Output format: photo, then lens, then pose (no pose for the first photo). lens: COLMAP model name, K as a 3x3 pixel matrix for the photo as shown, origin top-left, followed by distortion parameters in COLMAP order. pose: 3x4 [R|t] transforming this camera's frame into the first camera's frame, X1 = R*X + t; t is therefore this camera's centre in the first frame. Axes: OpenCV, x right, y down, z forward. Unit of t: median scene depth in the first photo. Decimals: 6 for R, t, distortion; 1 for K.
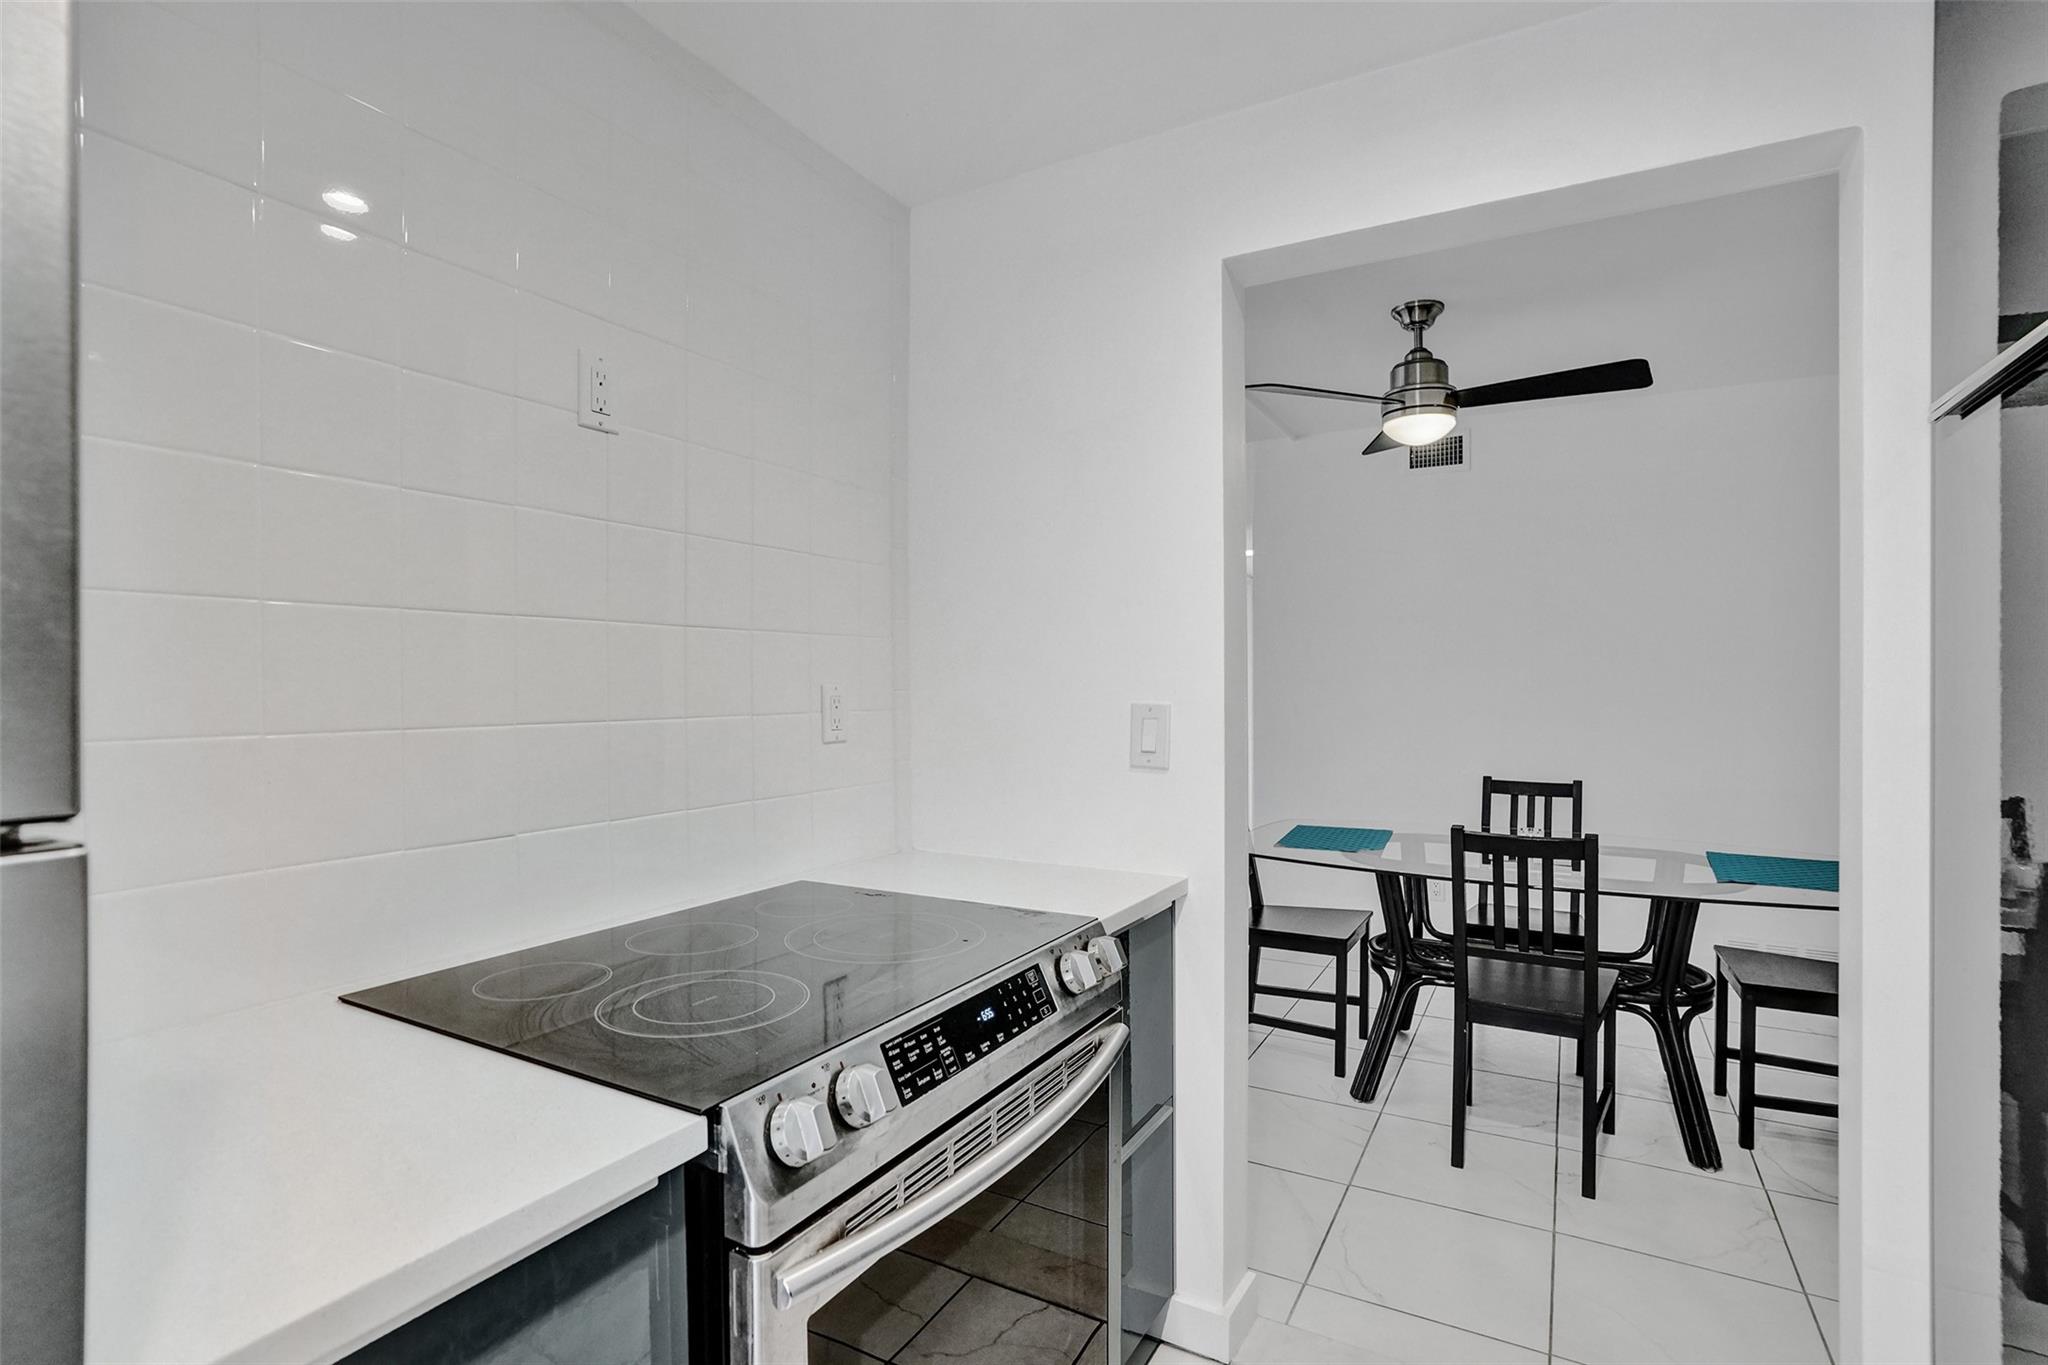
lens RADIAL K [[985.0, 0, 1021.2], [0, 985.0, 677.5], [0, 0, 1]] dist [-0.077735, 0.038784]
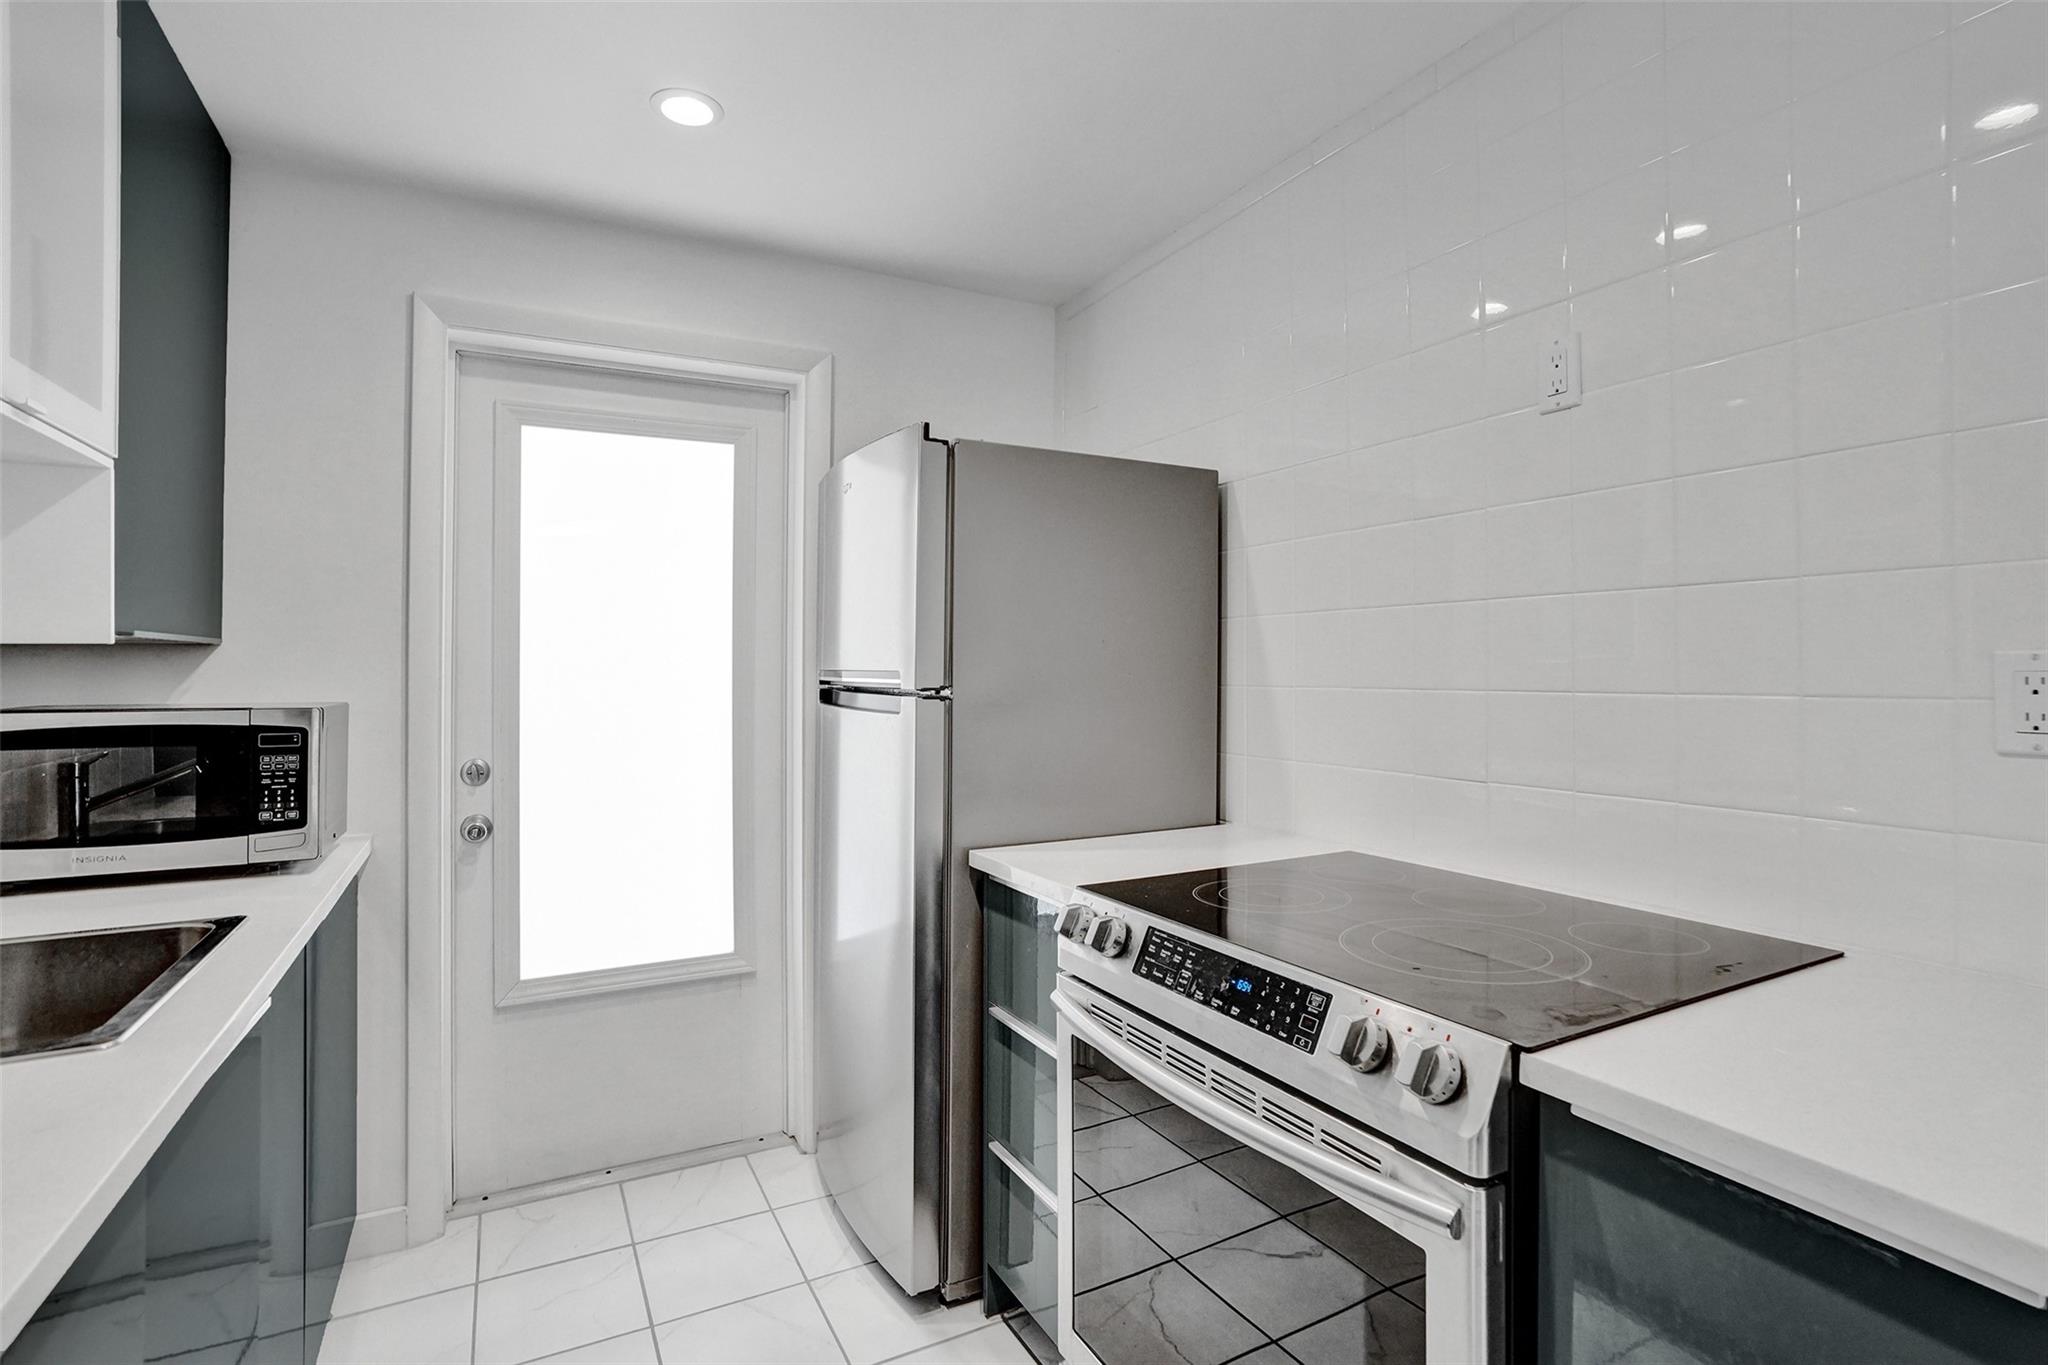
lens RADIAL K [[985.0, 0, 1021.2], [0, 985.0, 677.5], [0, 0, 1]] dist [-0.077735, 0.038784]
pose [[-0.536199, 0.004923, -0.844077, 1.007220], [0.005014, 0.999984, 0.002647, 0.029873], [0.844077, -0.002813, -0.536215, 1.465482]]
